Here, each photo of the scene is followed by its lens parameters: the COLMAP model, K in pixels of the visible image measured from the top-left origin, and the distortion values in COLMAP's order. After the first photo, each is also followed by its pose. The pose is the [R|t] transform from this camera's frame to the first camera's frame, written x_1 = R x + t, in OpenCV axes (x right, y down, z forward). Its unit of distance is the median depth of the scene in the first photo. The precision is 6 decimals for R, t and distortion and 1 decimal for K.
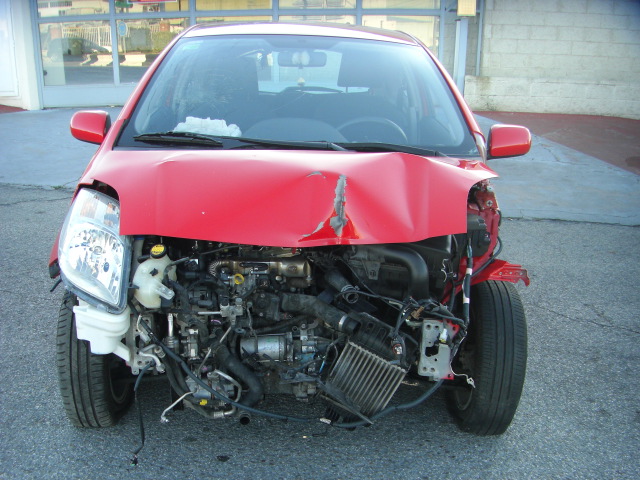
lens RADIAL K [[717.5, 0, 320.5], [0, 717.5, 307.0], [0, 0, 1]] dist [-0.245961, 0.445657]
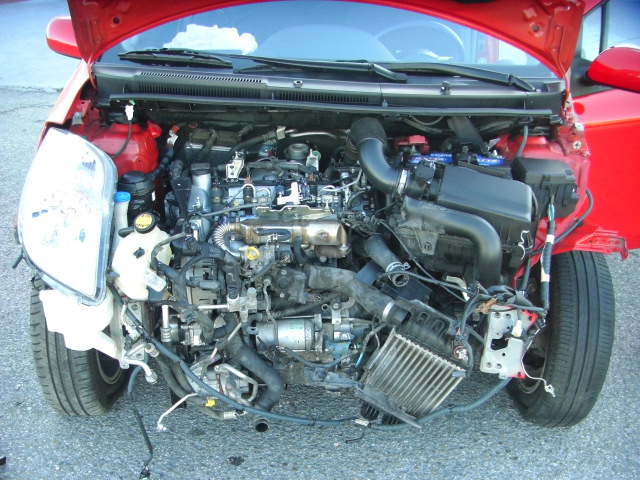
lens RADIAL K [[714.6, 0, 311.4], [0, 714.6, 300.0], [0, 0, 1]] dist [-0.186449, 0.206353]
pose [[0.998789, 0.010583, -0.048038, -0.013249], [-0.003199, 0.988490, 0.151255, -0.101280], [0.049086, -0.150918, 0.987327, 0.230003]]
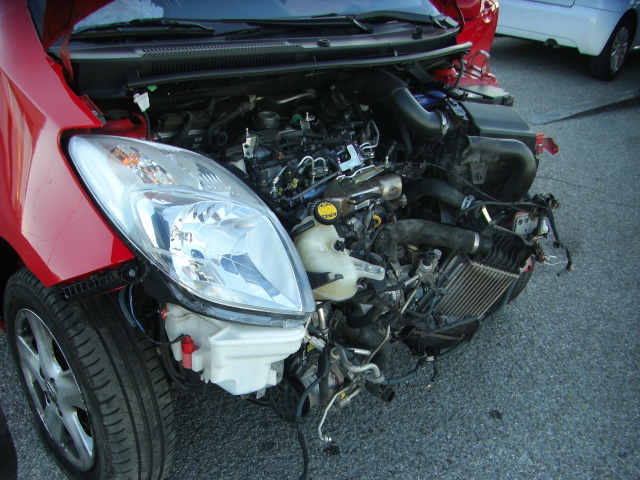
lens RADIAL K [[703.4, 0, 318.9], [0, 703.4, 302.2], [0, 0, 1]] dist [-0.167625, 0.057256]
pose [[0.780281, -0.314493, 0.540607, -0.543231], [0.189551, 0.942637, 0.274784, -0.162490], [-0.596013, -0.111936, 0.795134, 0.435130]]
